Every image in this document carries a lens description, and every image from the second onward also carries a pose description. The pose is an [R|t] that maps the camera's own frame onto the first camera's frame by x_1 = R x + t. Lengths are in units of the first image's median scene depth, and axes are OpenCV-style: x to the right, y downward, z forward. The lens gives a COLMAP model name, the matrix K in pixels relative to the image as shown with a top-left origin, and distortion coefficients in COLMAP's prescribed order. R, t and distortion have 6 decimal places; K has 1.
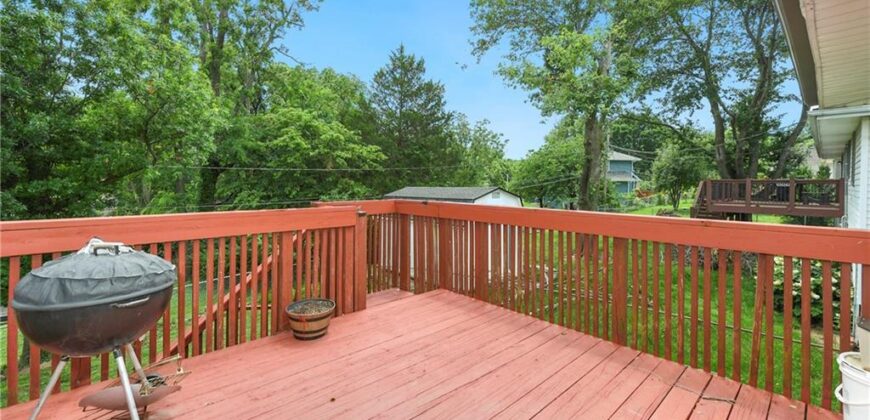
lens RADIAL K [[371.4, 0, 448.4], [0, 371.4, 186.2], [0, 0, 1]] dist [0.001271, 0.000228]
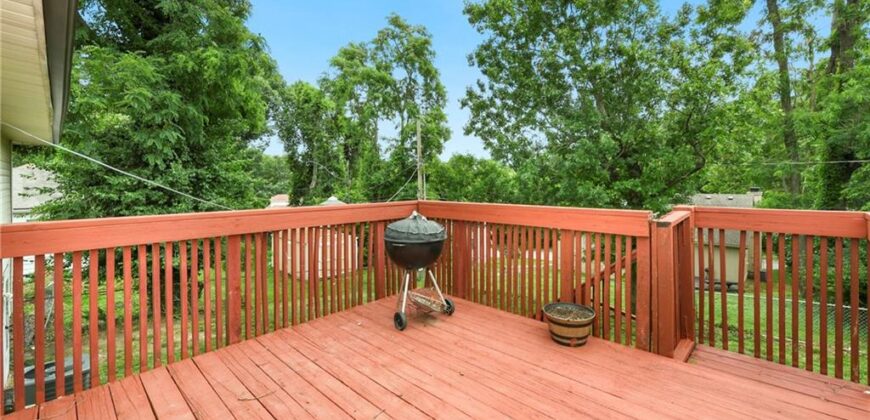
lens RADIAL K [[369.4, 0, 437.6], [0, 369.4, 173.7], [0, 0, 1]] dist [0.001828, -0.000180]
pose [[0.011108, -0.027567, -0.999558, 0.676231], [-0.004326, 0.999609, -0.027616, -0.002253], [0.999929, 0.004631, 0.010984, 0.745012]]
